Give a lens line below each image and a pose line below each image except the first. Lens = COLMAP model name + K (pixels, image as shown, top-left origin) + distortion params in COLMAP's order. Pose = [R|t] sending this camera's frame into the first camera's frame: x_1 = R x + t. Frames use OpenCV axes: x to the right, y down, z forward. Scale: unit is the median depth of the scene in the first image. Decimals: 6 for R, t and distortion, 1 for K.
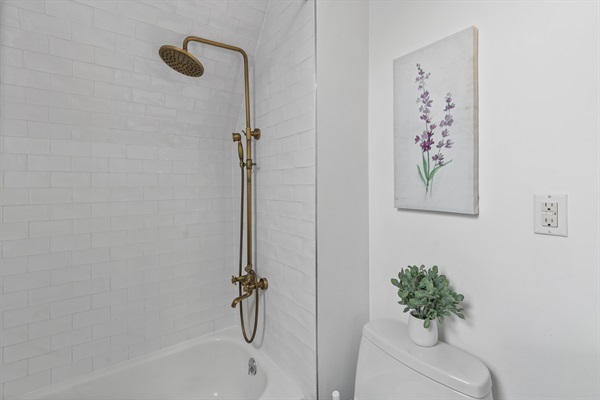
lens RADIAL K [[296.0, 0, 298.3], [0, 296.0, 199.1], [0, 0, 1]] dist [0.000485, 0.000157]
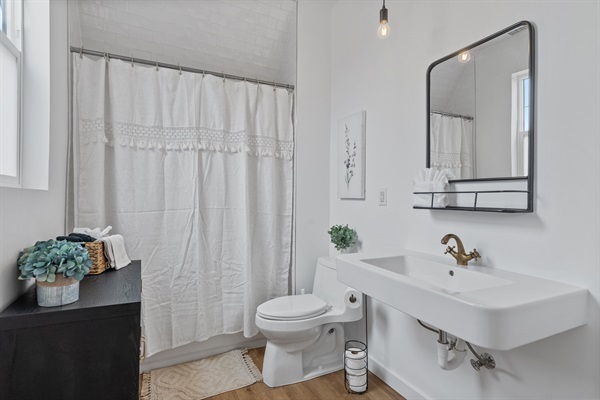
lens RADIAL K [[296.0, 0, 298.3], [0, 296.0, 199.1], [0, 0, 1]] dist [0.000485, 0.000157]
pose [[0.995731, 0.006888, -0.092044, 0.298278], [-0.009441, 0.999582, -0.027326, 0.107231], [0.091818, 0.028078, 0.995380, -1.056801]]
